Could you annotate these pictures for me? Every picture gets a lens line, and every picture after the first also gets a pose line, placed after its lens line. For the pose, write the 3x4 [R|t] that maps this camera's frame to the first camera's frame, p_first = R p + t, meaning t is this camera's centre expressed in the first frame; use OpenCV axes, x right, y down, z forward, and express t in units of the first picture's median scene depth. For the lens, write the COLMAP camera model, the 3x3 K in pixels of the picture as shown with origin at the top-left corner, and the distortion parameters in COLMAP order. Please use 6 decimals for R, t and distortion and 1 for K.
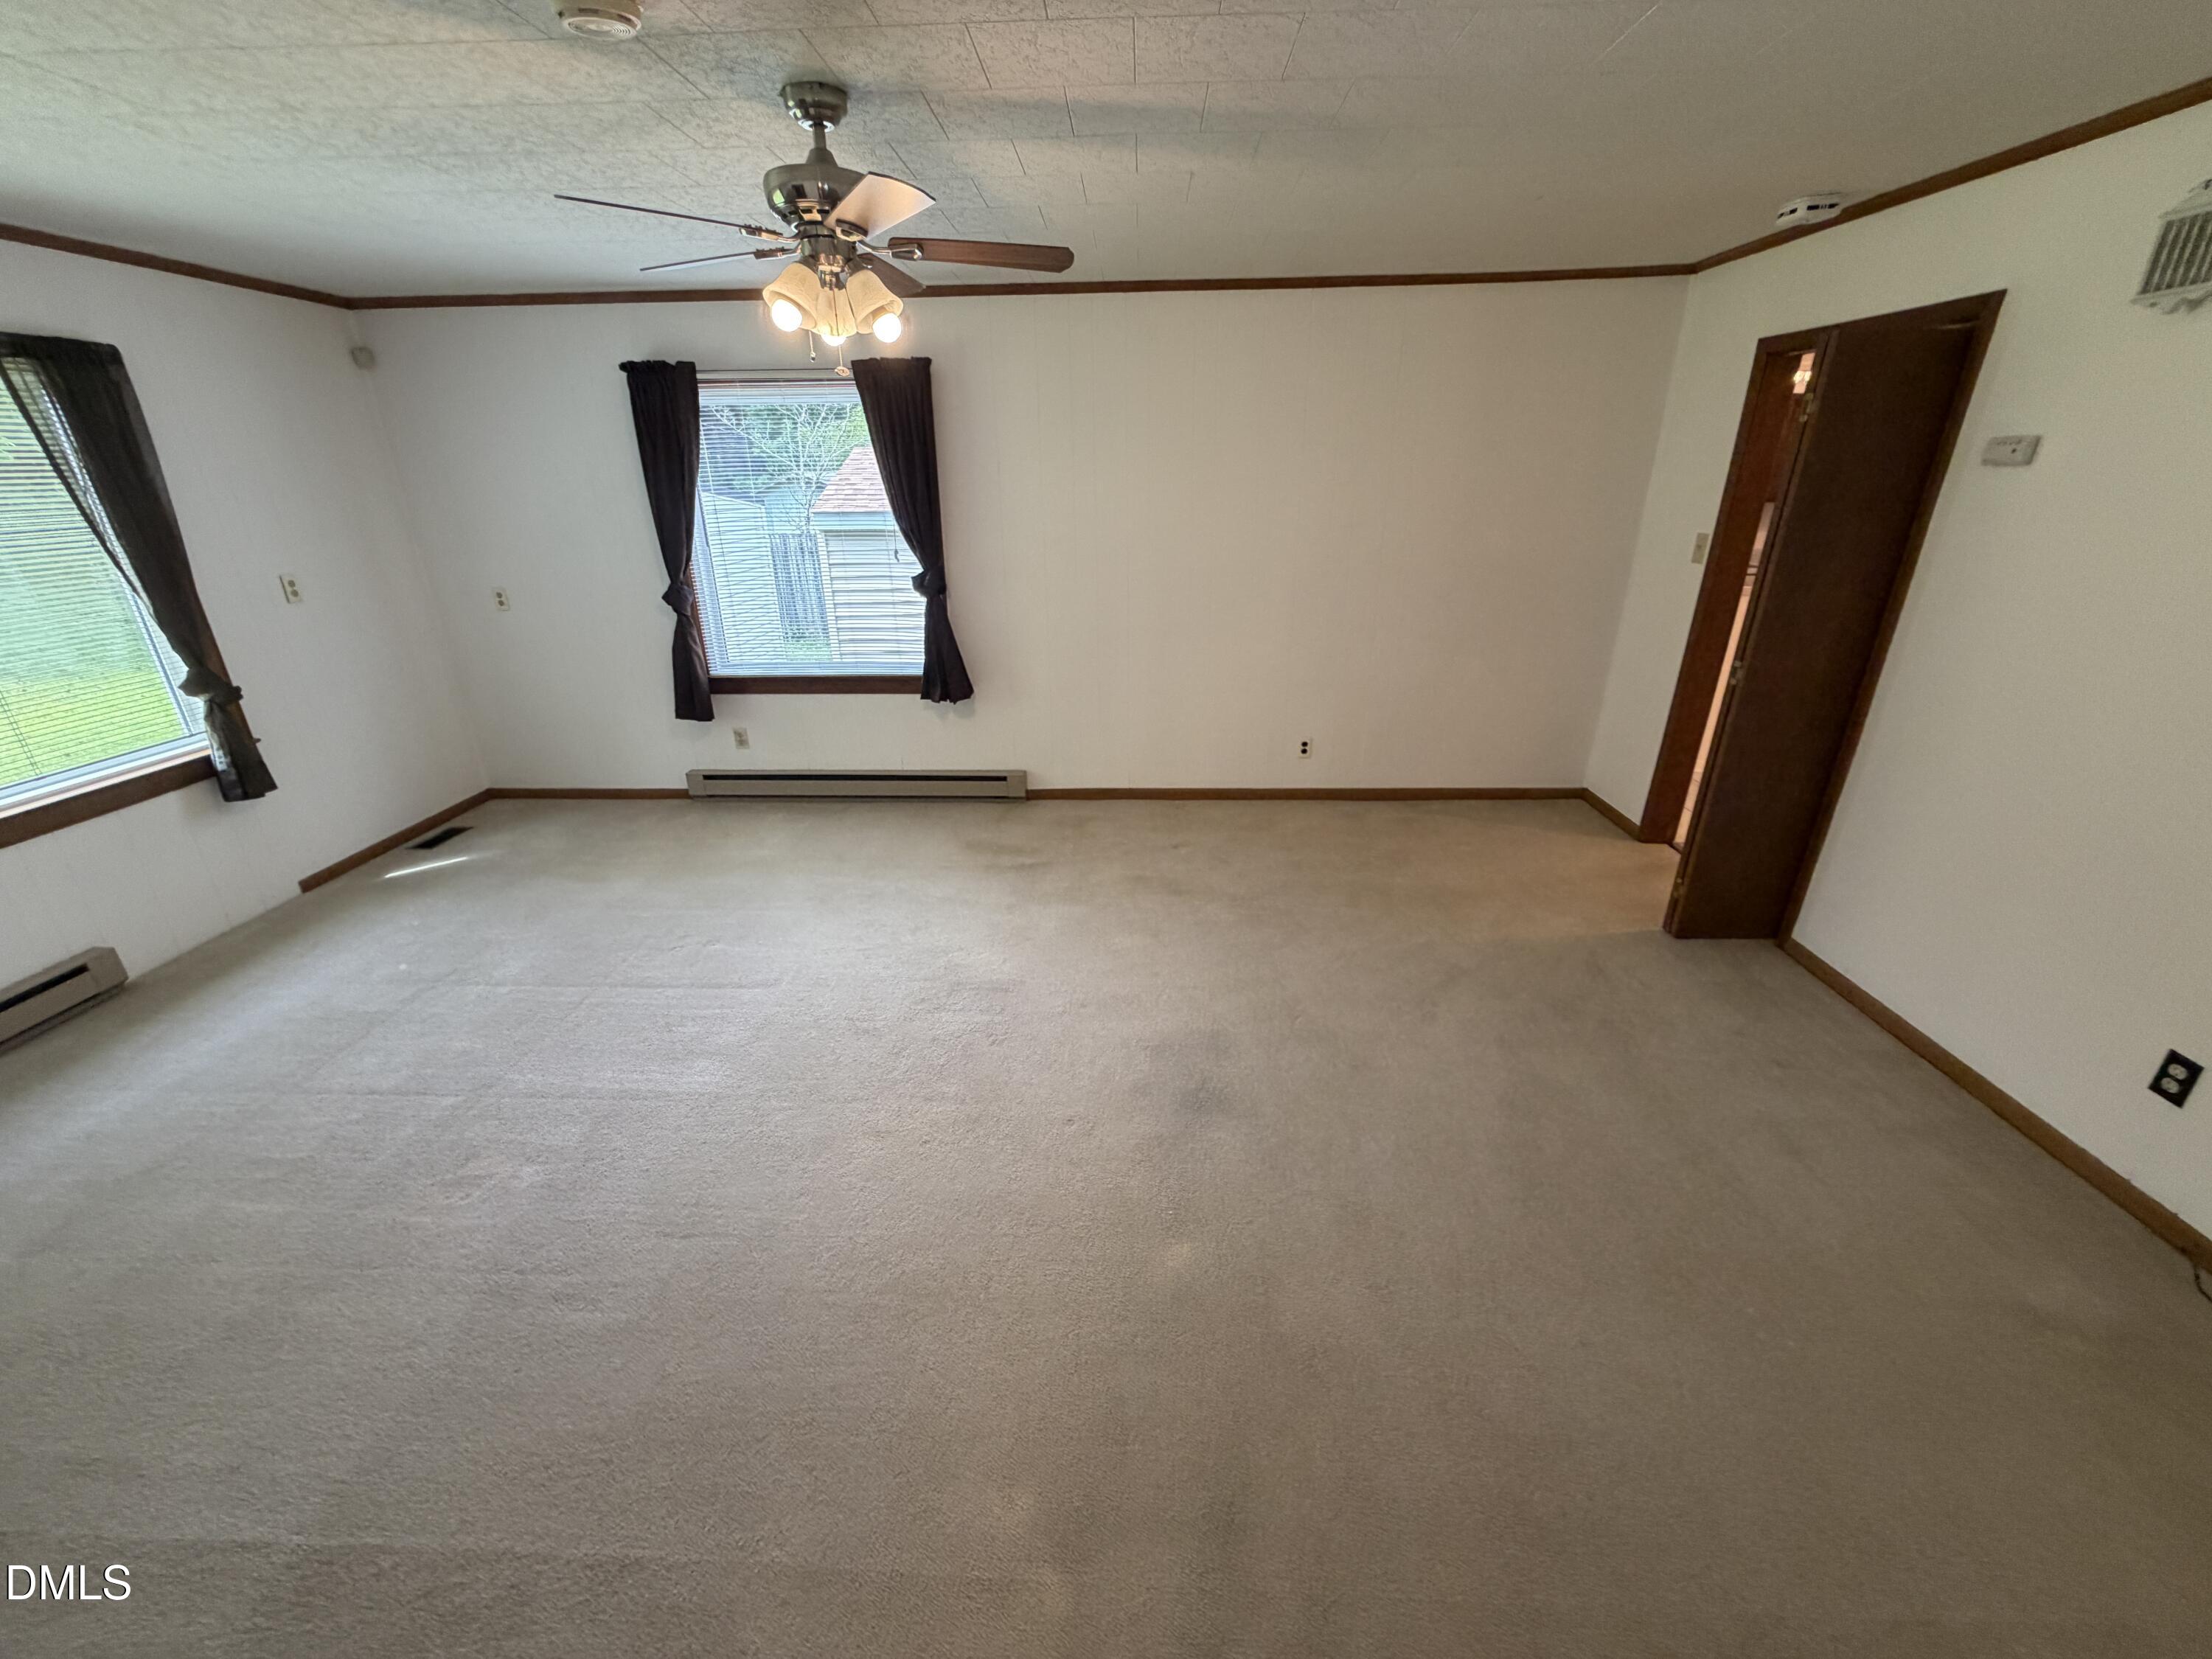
lens RADIAL K [[883.5, 0, 1103.6], [0, 883.5, 827.8], [0, 0, 1]] dist [0.001990, -0.000543]
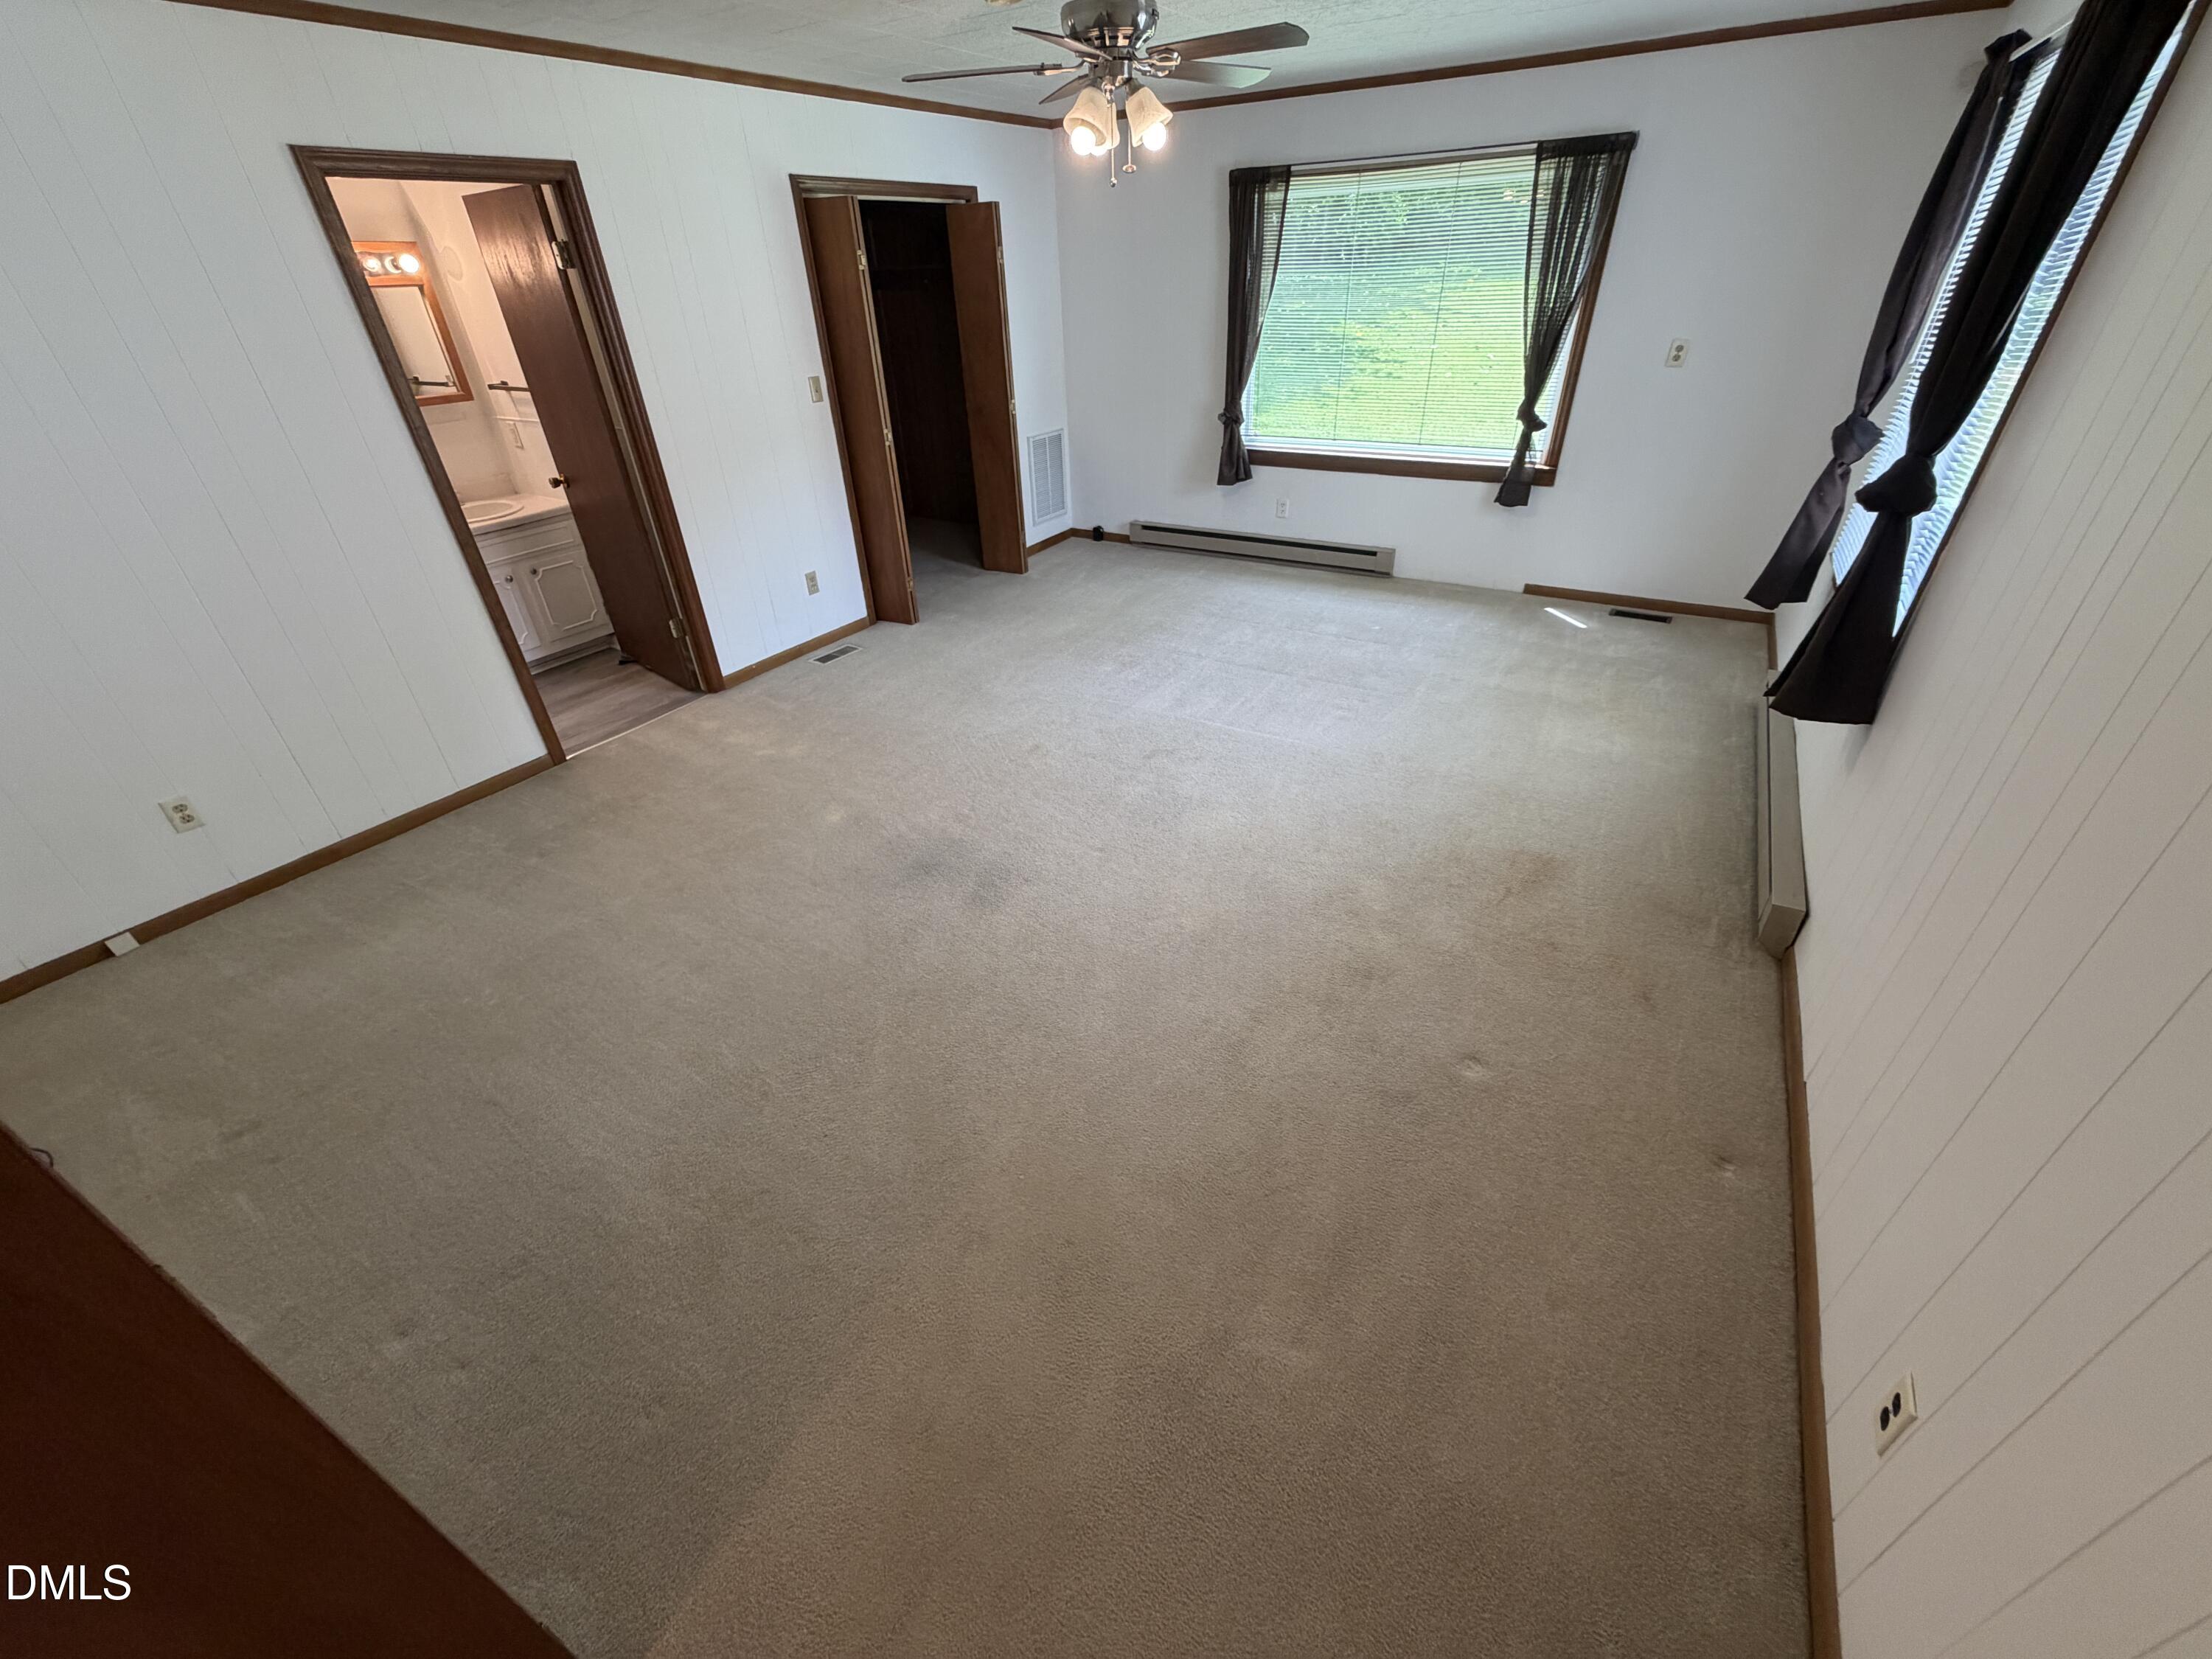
lens RADIAL K [[883.5, 0, 1096.4], [0, 883.5, 830.9], [0, 0, 1]] dist [0.001990, -0.000543]
pose [[-0.484370, 0.499734, -0.718089, 0.560699], [-0.291043, 0.682007, 0.670940, -0.399581], [0.825033, 0.533978, -0.184900, 0.930569]]
